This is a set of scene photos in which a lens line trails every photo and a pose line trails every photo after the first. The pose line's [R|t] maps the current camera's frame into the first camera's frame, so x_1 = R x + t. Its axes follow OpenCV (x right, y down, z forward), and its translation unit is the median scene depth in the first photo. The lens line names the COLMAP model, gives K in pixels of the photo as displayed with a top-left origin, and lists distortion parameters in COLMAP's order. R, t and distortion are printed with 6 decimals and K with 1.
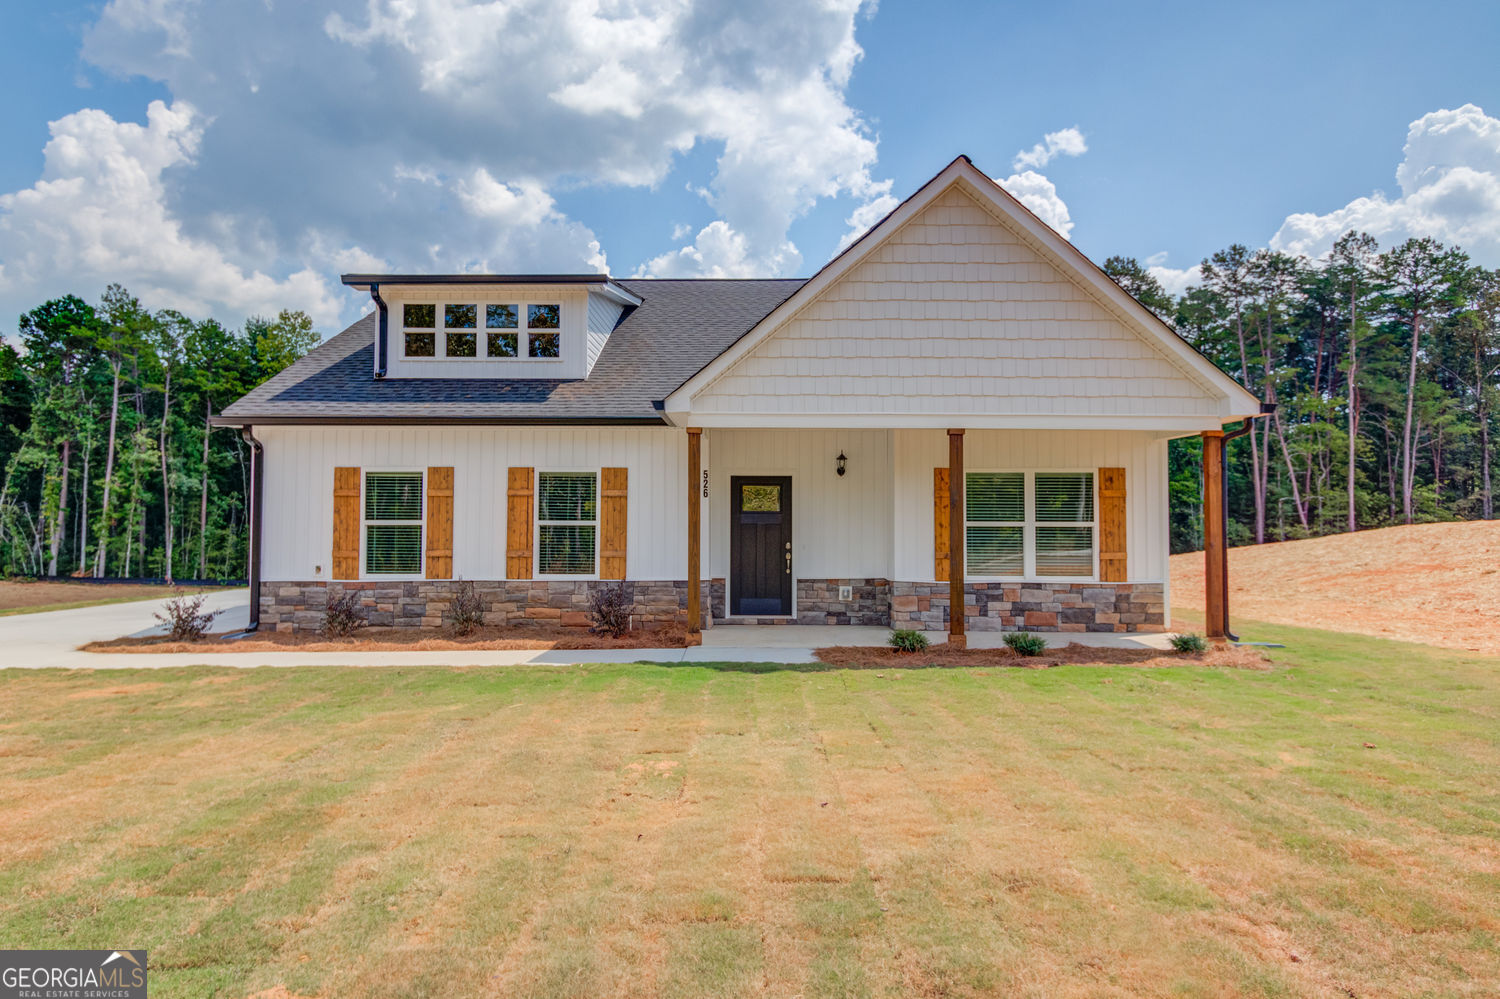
lens RADIAL K [[723.6, 0, 755.3], [0, 723.6, 498.2], [0, 0, 1]] dist [-0.013342, 0.001489]
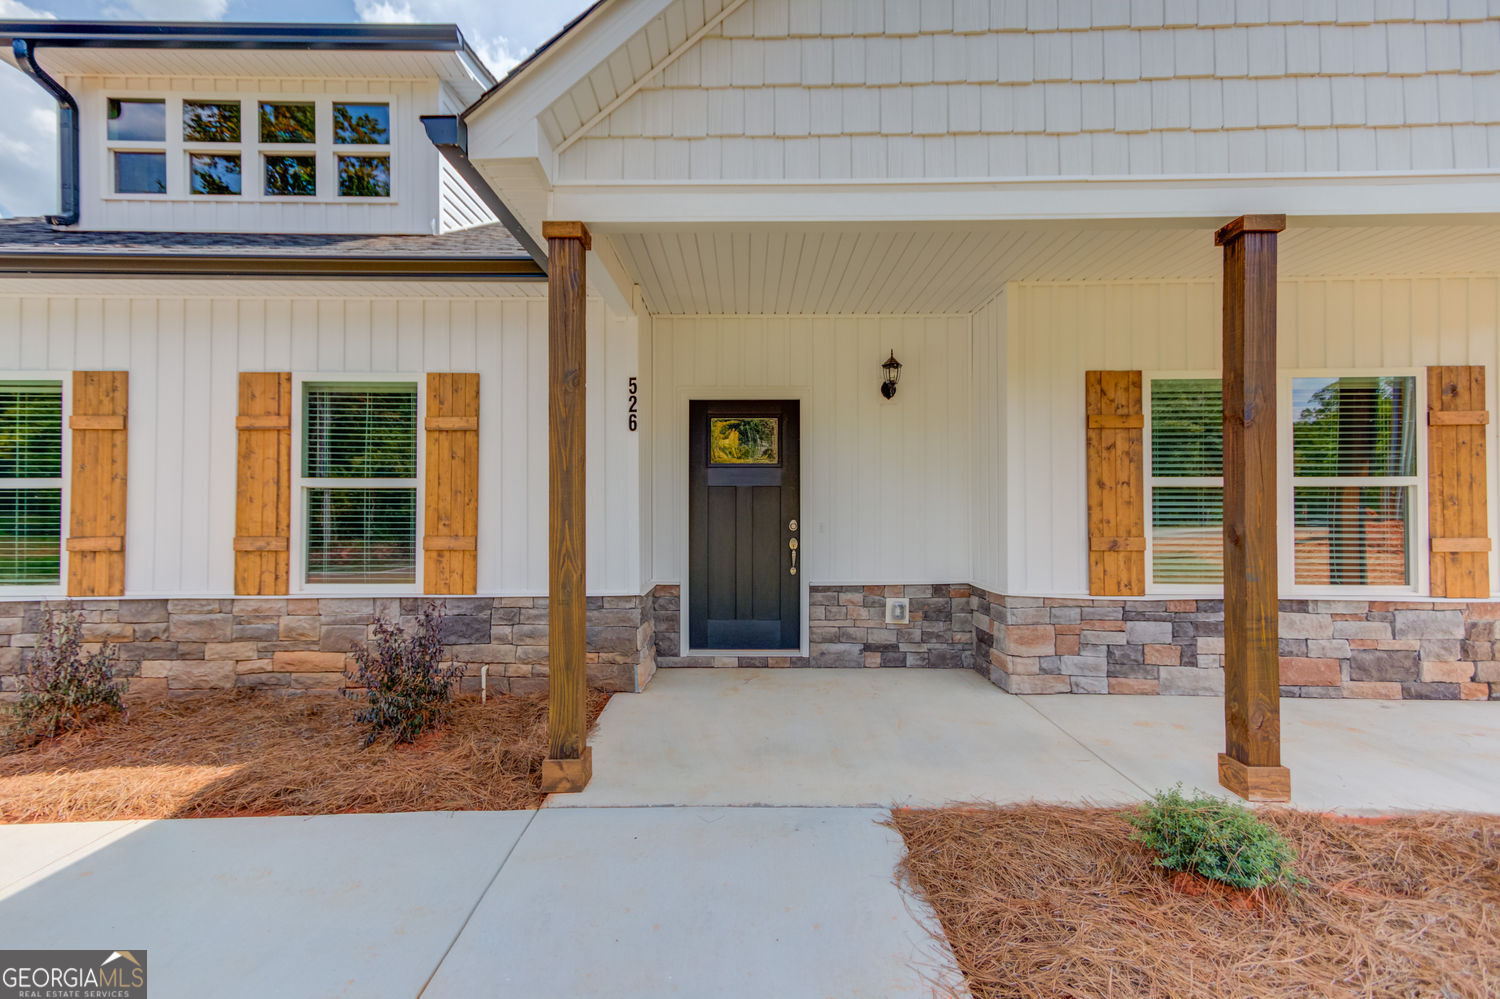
lens RADIAL K [[723.6, 0, 746.5], [0, 723.6, 500.6], [0, 0, 1]] dist [-0.013342, 0.001489]
pose [[0.999983, -0.003447, 0.004759, 0.008111], [0.003260, 0.999243, 0.038757, 0.028292], [-0.004889, -0.038740, 0.999237, 0.498123]]
